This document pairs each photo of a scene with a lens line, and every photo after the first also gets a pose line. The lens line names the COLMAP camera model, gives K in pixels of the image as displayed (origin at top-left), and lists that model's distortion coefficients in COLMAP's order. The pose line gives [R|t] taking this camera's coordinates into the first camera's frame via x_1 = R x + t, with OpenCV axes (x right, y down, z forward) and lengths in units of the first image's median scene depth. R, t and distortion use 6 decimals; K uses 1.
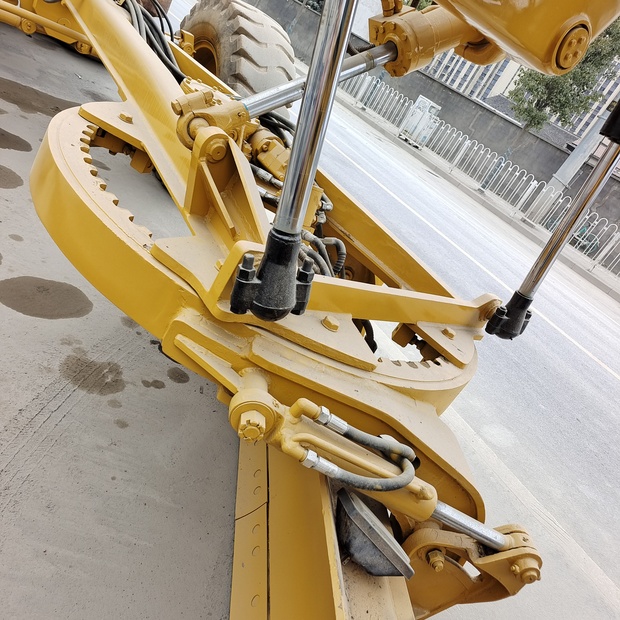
lens RADIAL K [[567.2, 0, 317.3], [0, 567.2, 311.7], [0, 0, 1]] dist [0.031332, 0.013747]
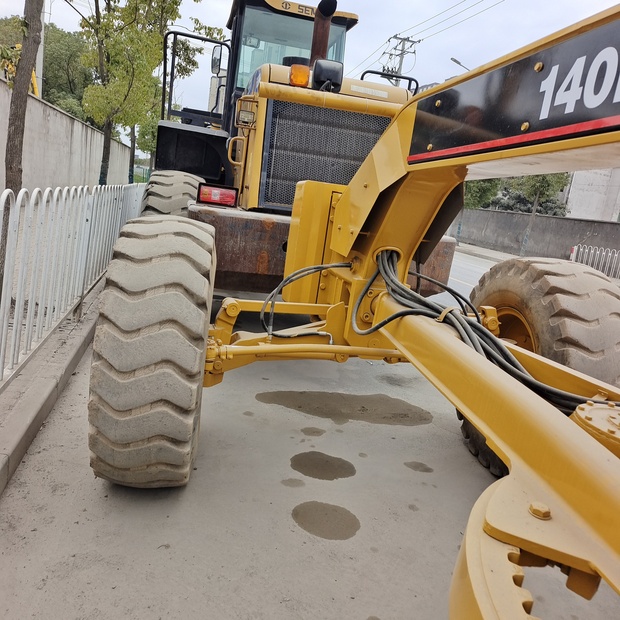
lens RADIAL K [[567.2, 0, 317.3], [0, 567.2, 311.7], [0, 0, 1]] dist [0.031332, 0.013747]
pose [[0.878786, -0.280240, -0.386266, -0.121972], [0.120130, 0.913256, -0.389271, -0.165871], [0.461849, 0.295684, 0.836221, 0.121342]]
